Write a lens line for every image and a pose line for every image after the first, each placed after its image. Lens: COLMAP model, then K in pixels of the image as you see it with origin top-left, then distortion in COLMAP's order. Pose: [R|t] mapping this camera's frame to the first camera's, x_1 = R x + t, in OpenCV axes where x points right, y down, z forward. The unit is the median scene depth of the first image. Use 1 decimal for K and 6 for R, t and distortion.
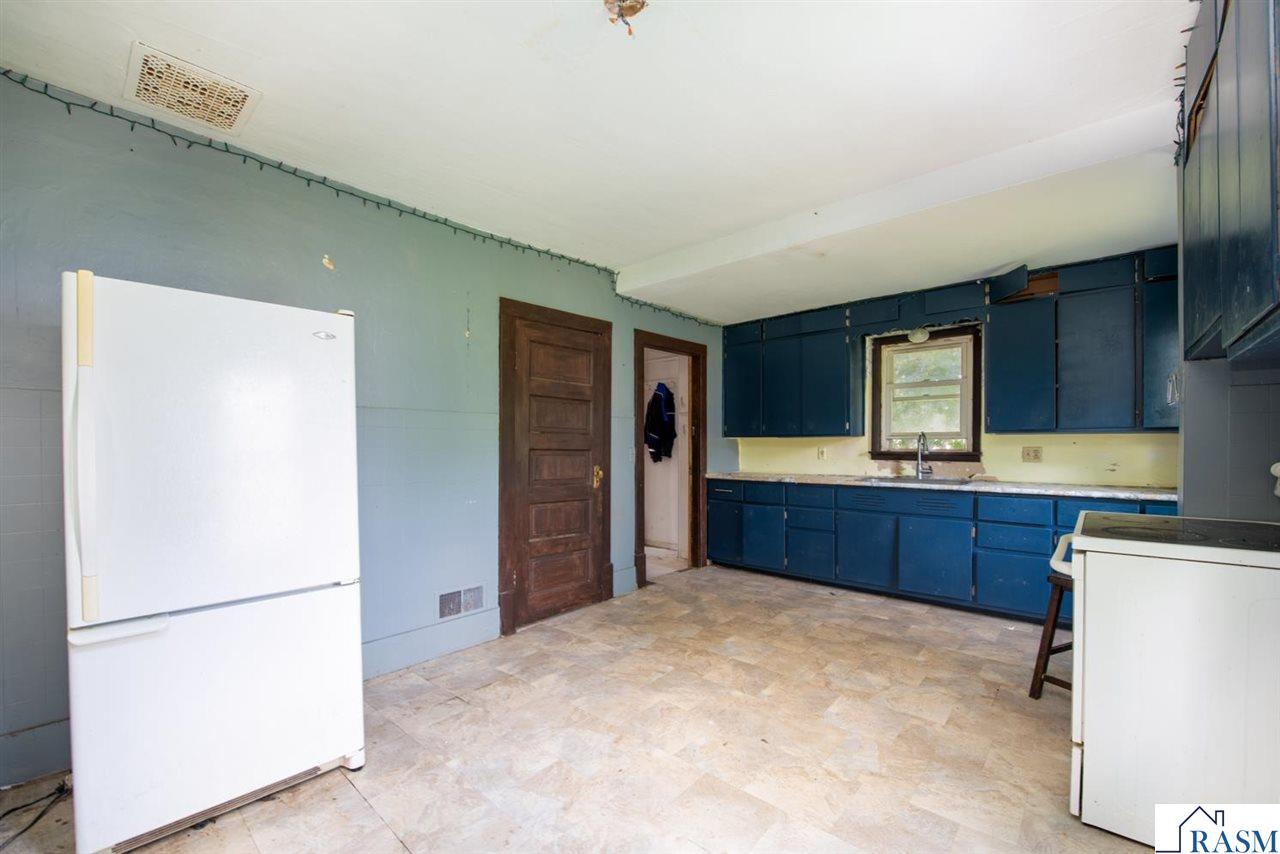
lens RADIAL K [[523.1, 0, 643.0], [0, 523.1, 439.0], [0, 0, 1]] dist [0.000616, 0.000065]
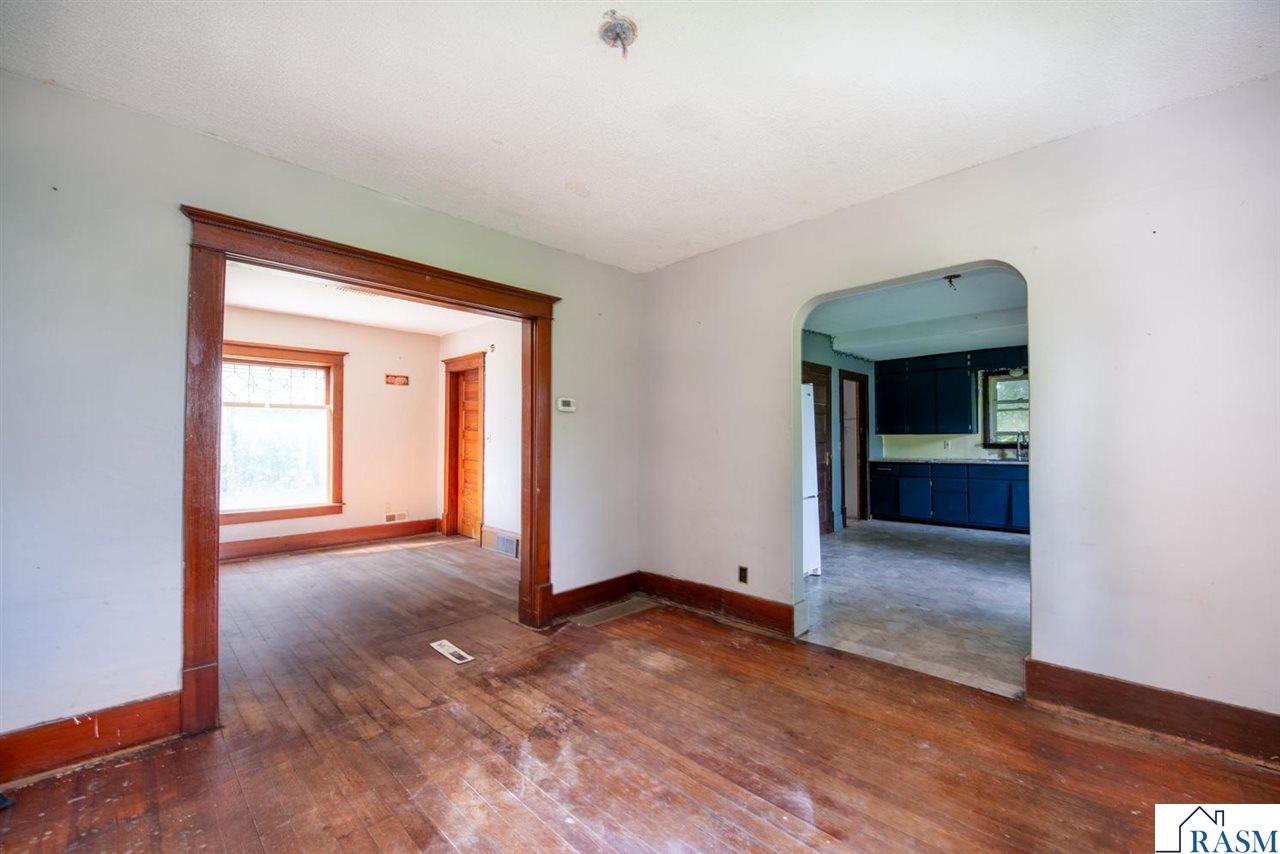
lens RADIAL K [[523.1, 0, 636.4], [0, 523.1, 425.0], [0, 0, 1]] dist [0.000616, 0.000065]
pose [[0.999461, -0.006091, -0.032246, -0.561793], [0.005460, 0.999793, -0.019598, -0.006304], [0.032359, 0.019412, 0.999288, -0.615706]]
